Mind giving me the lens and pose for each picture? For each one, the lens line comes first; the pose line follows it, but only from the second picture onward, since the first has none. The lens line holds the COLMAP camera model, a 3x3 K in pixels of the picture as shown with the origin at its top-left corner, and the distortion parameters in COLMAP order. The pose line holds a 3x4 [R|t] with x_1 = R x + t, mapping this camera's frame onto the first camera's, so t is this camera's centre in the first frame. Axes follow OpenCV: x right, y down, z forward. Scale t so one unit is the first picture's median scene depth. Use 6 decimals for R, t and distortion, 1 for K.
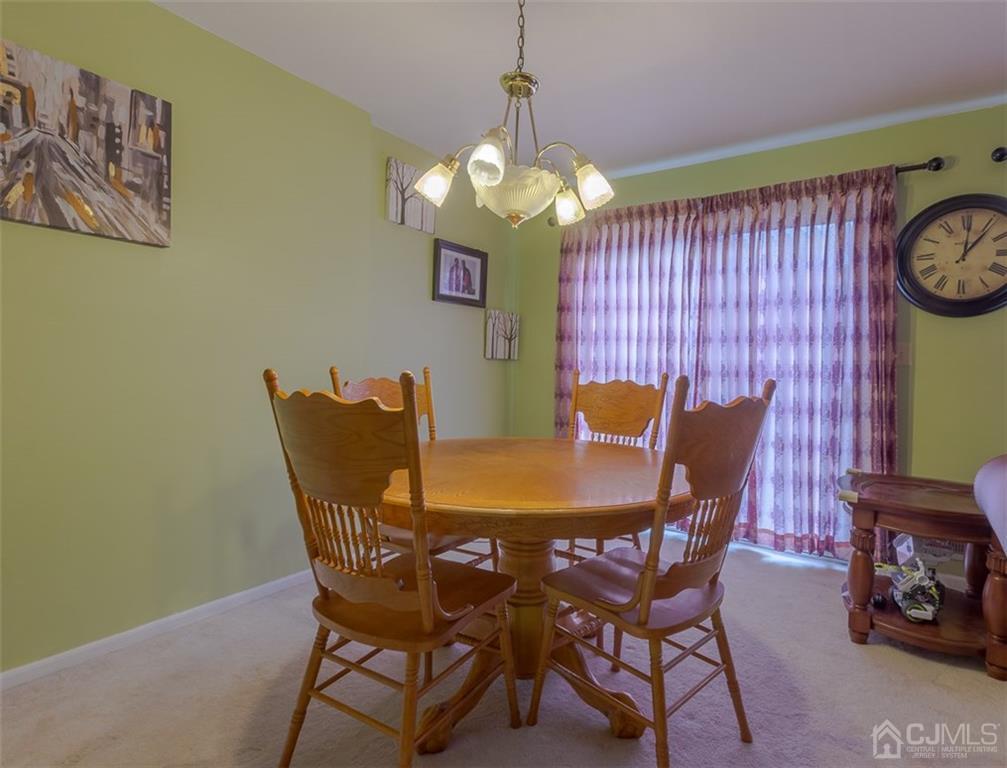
lens RADIAL K [[522.0, 0, 556.5], [0, 522.0, 381.6], [0, 0, 1]] dist [0.001018, -0.001484]
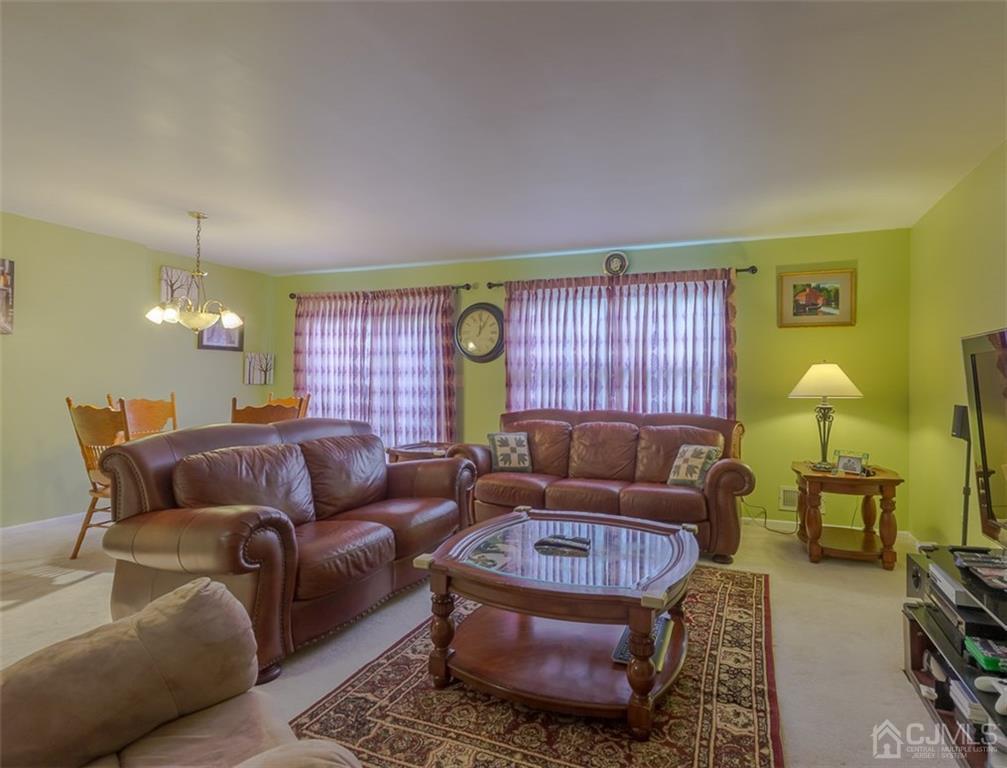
lens RADIAL K [[522.0, 0, 556.5], [0, 522.0, 381.6], [0, 0, 1]] dist [0.001018, -0.001484]
pose [[0.975257, -0.011341, 0.220781, 0.838954], [0.017232, 0.999544, -0.024776, 0.003376], [-0.220400, 0.027968, 0.975009, -1.392702]]
